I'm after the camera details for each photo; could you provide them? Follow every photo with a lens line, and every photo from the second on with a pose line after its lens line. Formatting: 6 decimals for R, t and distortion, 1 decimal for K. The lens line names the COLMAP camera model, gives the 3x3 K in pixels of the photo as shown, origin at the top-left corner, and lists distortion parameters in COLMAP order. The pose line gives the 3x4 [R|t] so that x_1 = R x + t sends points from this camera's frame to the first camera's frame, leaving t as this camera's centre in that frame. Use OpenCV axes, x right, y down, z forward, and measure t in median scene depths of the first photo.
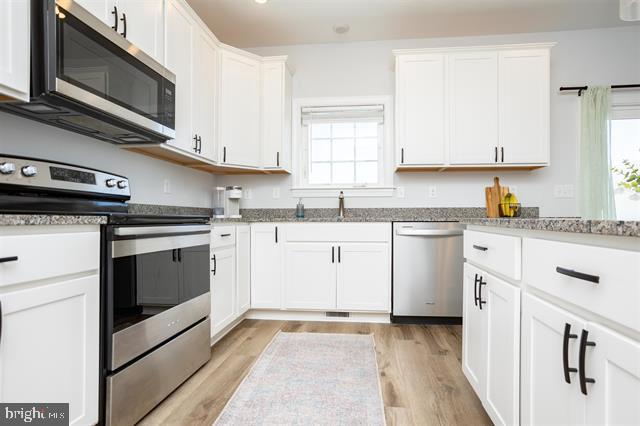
lens RADIAL K [[312.5, 0, 321.6], [0, 312.5, 218.8], [0, 0, 1]] dist [-0.030730, 0.017144]
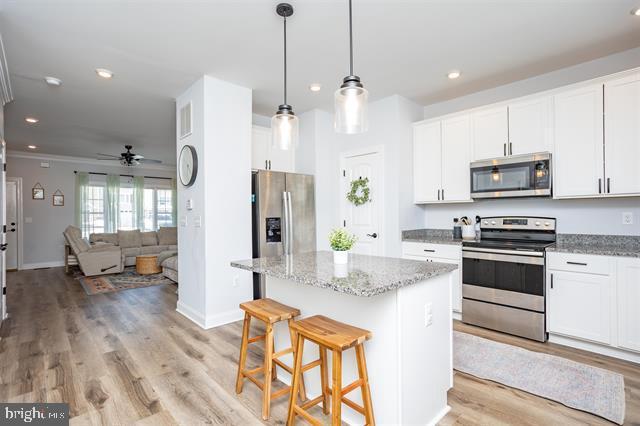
lens RADIAL K [[312.5, 0, 318.8], [0, 312.5, 213.9], [0, 0, 1]] dist [-0.030730, 0.017144]
pose [[-0.661250, 0.005430, -0.750146, 0.947161], [0.010864, 0.999938, -0.002338, -0.111966], [0.750087, -0.009695, -0.661268, 0.760115]]
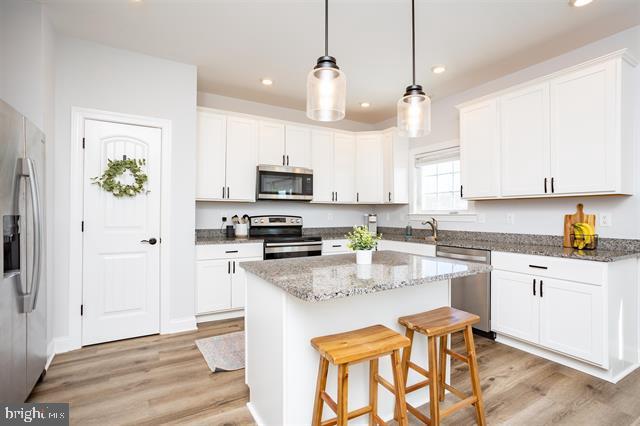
lens RADIAL K [[312.5, 0, 319.2], [0, 312.5, 211.1], [0, 0, 1]] dist [-0.030730, 0.017144]
pose [[0.594745, -0.006254, -0.803890, 0.856329], [-0.001169, 0.999962, -0.008644, -0.105584], [0.803914, 0.006080, 0.594715, -0.172663]]
